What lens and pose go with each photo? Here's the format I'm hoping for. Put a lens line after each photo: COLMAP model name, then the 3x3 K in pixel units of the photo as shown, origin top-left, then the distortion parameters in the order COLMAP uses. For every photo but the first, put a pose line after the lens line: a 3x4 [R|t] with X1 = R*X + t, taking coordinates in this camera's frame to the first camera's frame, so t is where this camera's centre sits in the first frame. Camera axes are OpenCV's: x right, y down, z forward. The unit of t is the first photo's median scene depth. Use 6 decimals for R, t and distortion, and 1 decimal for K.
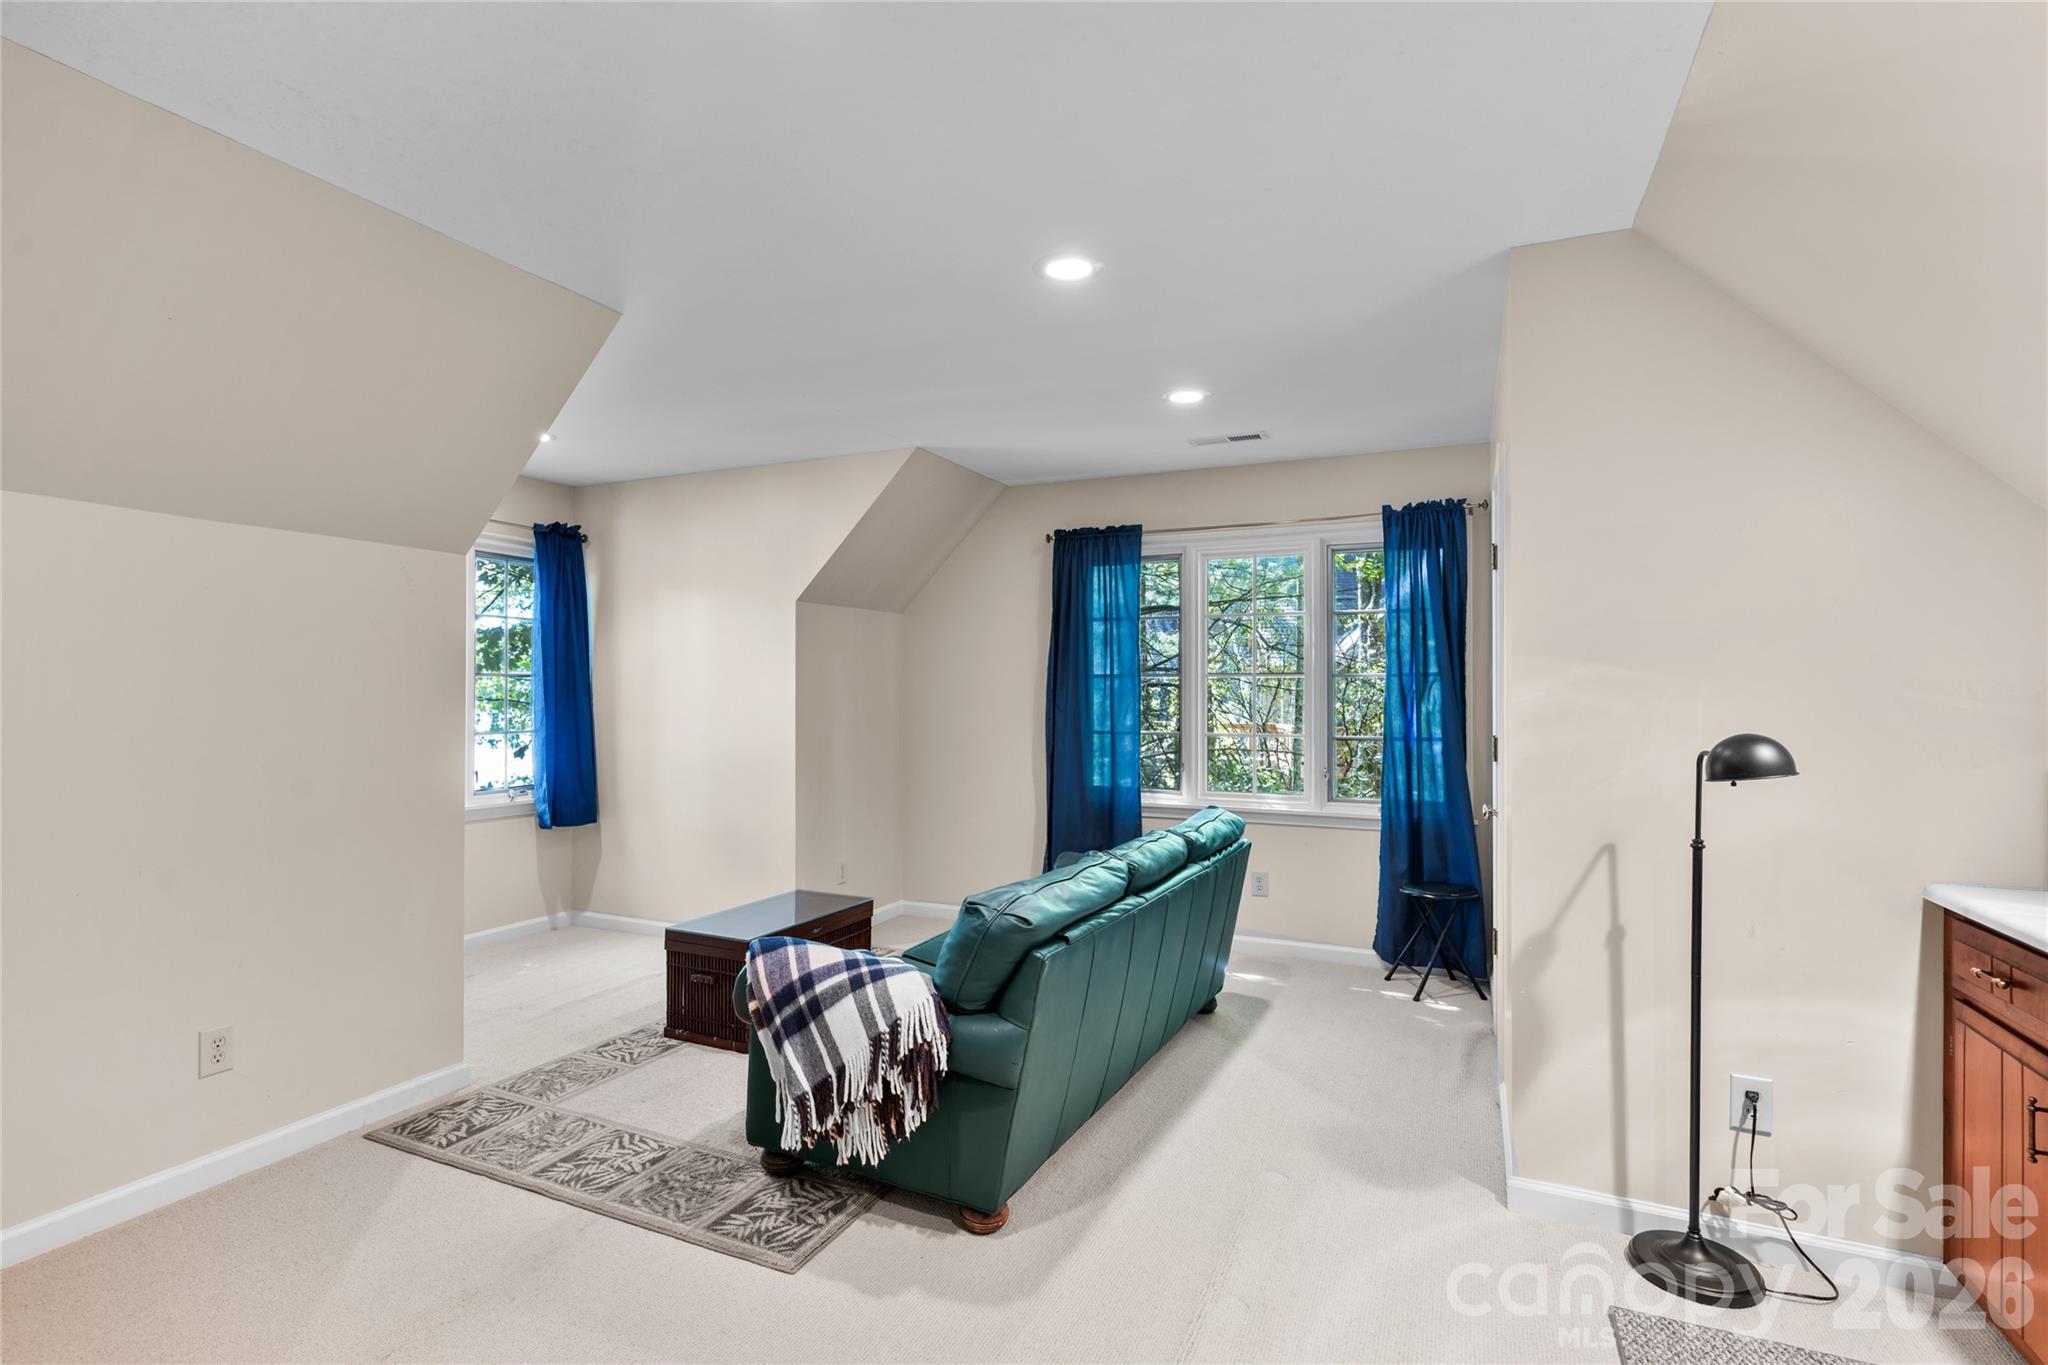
lens RADIAL K [[983.5, 0, 1018.9], [0, 983.5, 684.1], [0, 0, 1]] dist [0.003782, -0.000491]
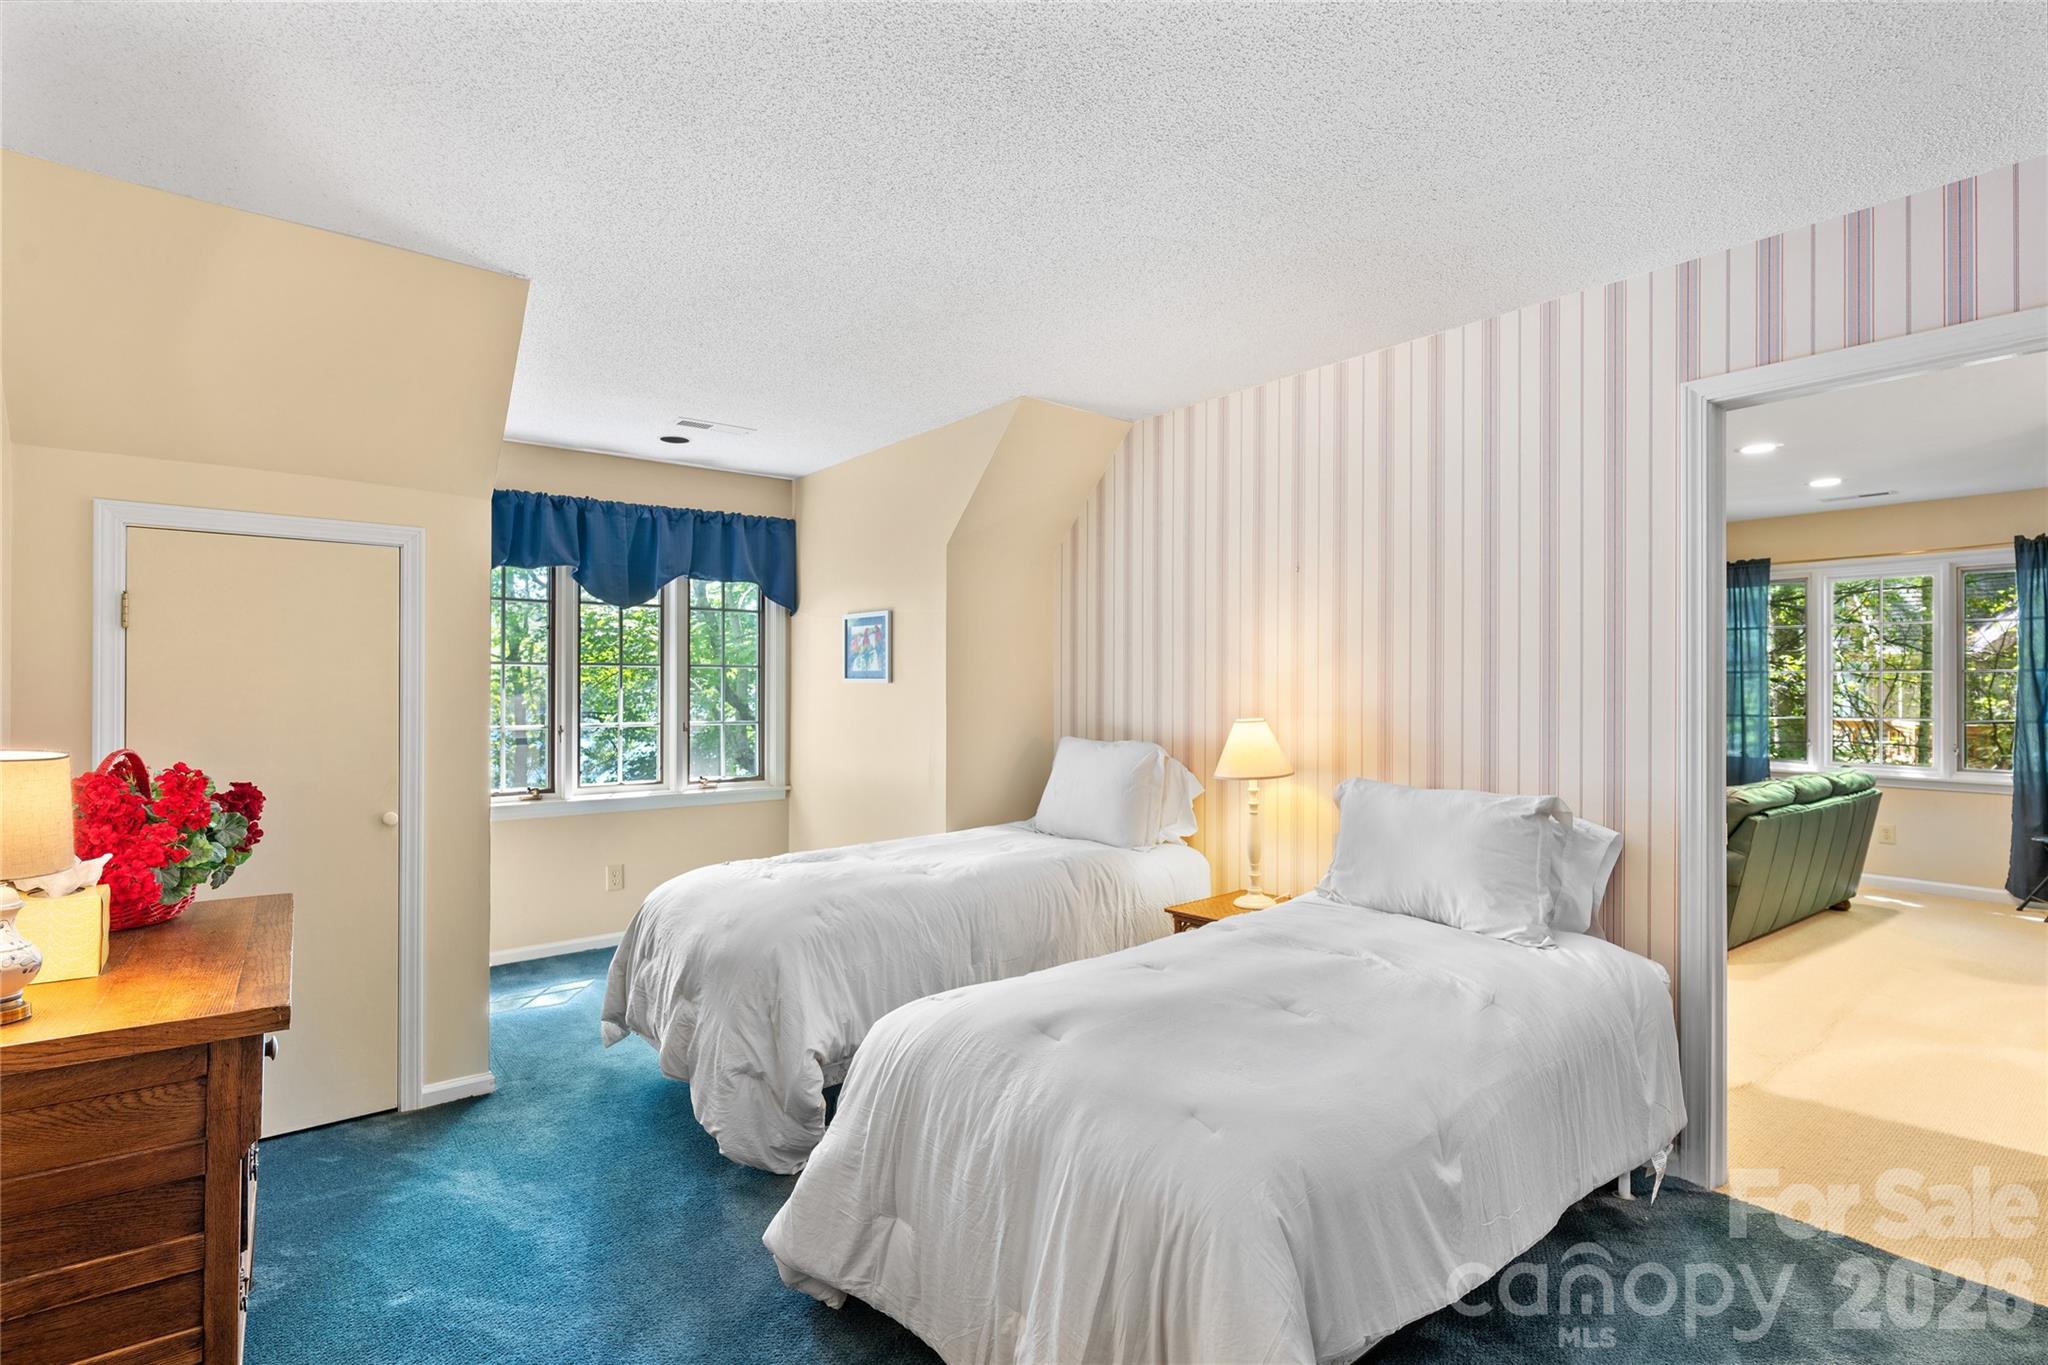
lens RADIAL K [[983.5, 0, 1012.8], [0, 983.5, 686.9], [0, 0, 1]] dist [0.003782, -0.000491]
pose [[0.892530, -0.002303, -0.450981, -0.207171], [0.005712, 0.999964, 0.006198, -0.002830], [0.450951, -0.008108, 0.892512, -0.711293]]
